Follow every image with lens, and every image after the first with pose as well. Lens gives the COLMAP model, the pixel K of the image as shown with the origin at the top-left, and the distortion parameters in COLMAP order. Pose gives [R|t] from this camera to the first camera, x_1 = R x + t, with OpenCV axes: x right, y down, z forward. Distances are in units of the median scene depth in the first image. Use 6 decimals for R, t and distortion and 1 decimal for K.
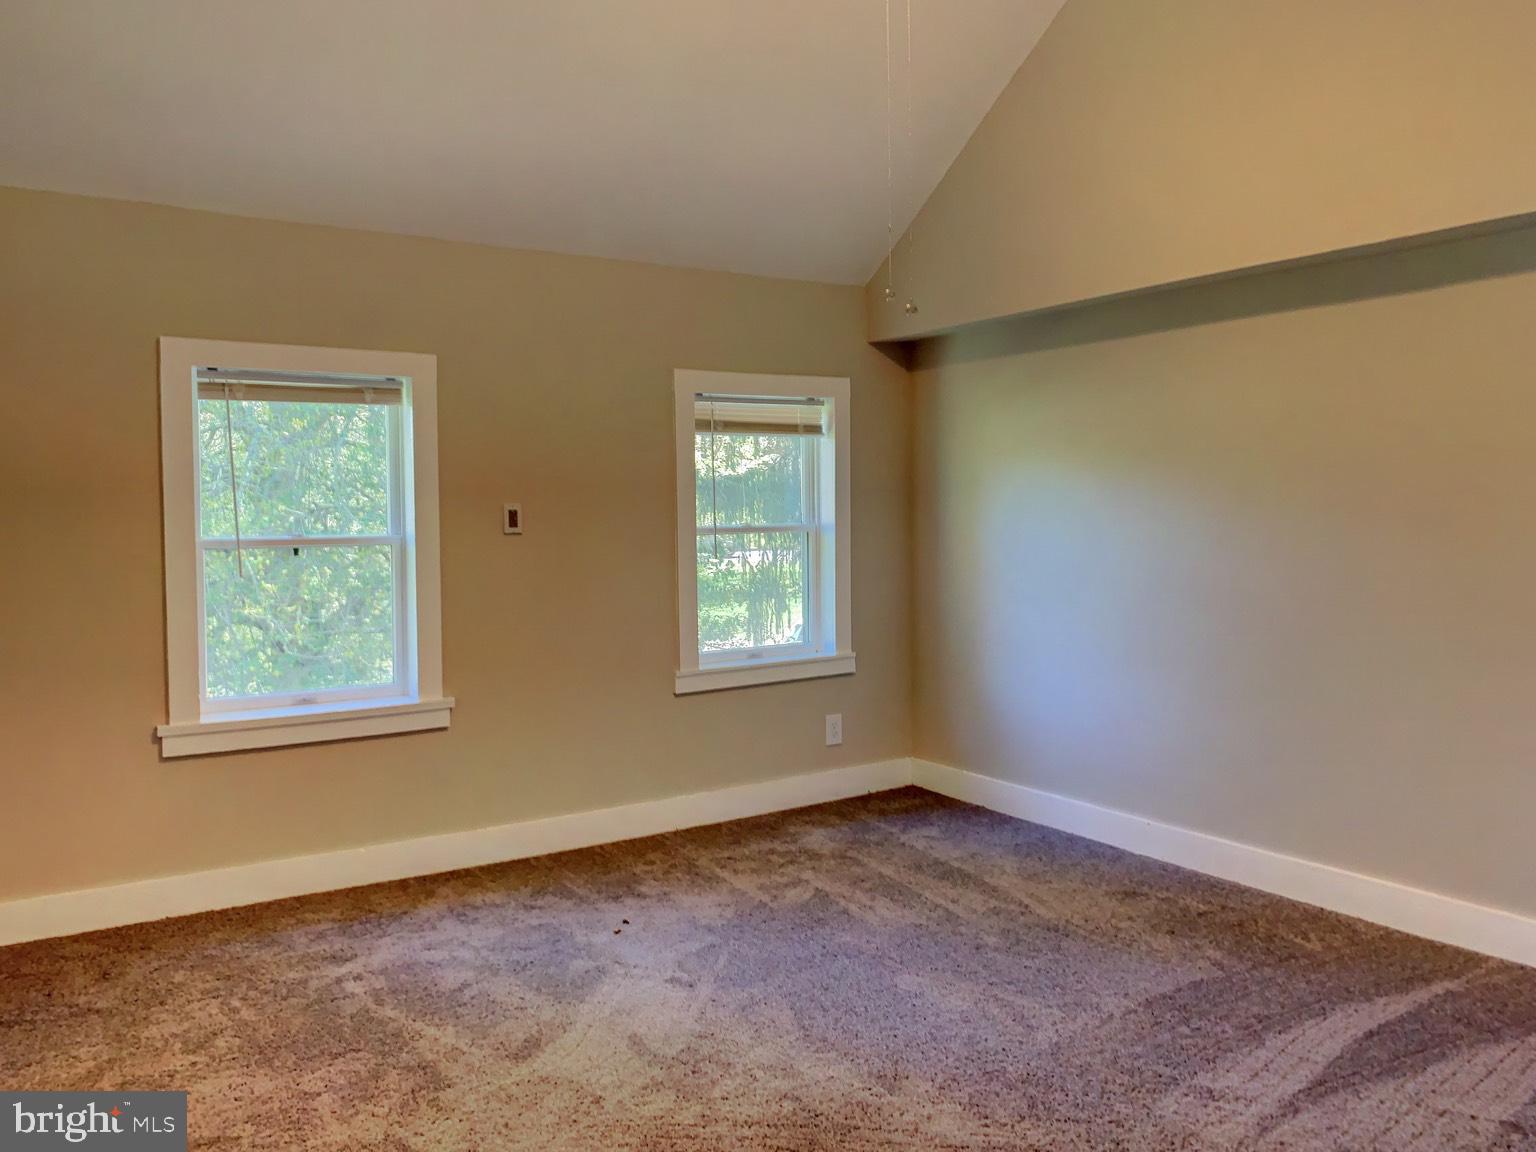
lens RADIAL K [[1145.2, 0, 767.2], [0, 1145.2, 649.6], [0, 0, 1]] dist [-0.000664, -0.000598]
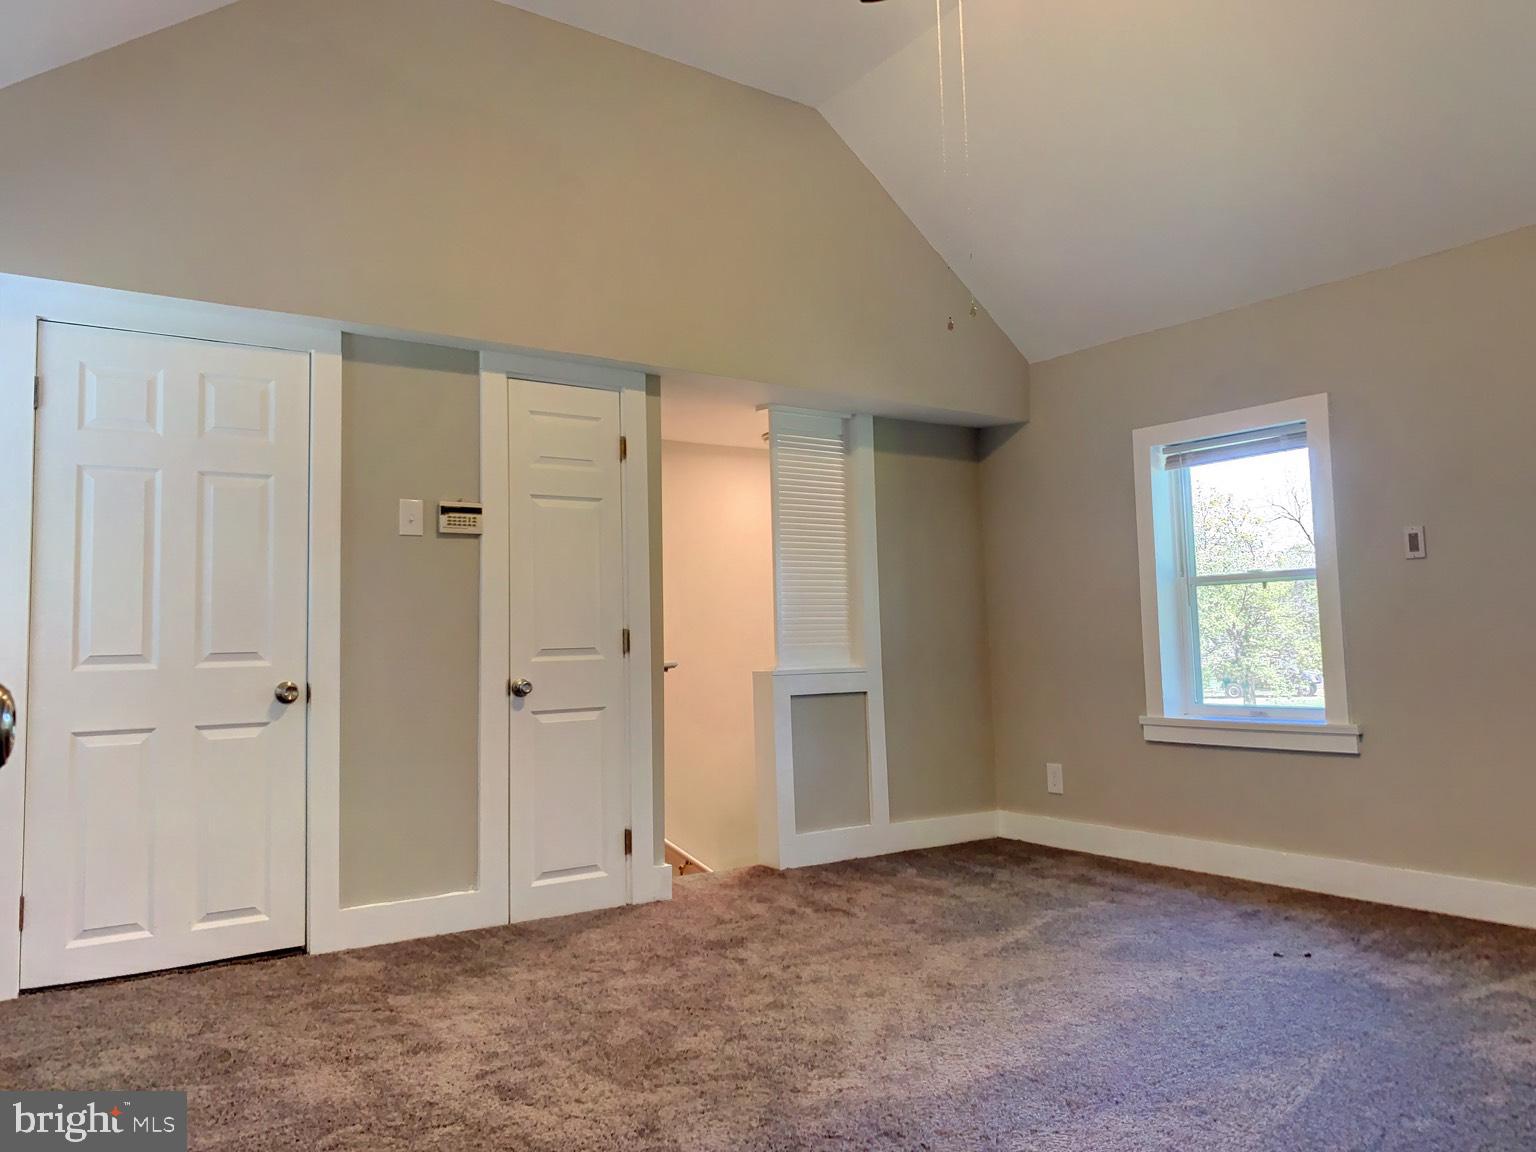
lens RADIAL K [[1171.5, 0, 769.0], [0, 1171.5, 542.9], [0, 0, 1]] dist [-0.001394, -0.002699]
pose [[0.033972, -0.036001, -0.998774, 0.823957], [-0.024772, 0.999014, -0.036852, -0.073892], [0.999116, 0.025993, 0.033047, 0.496609]]
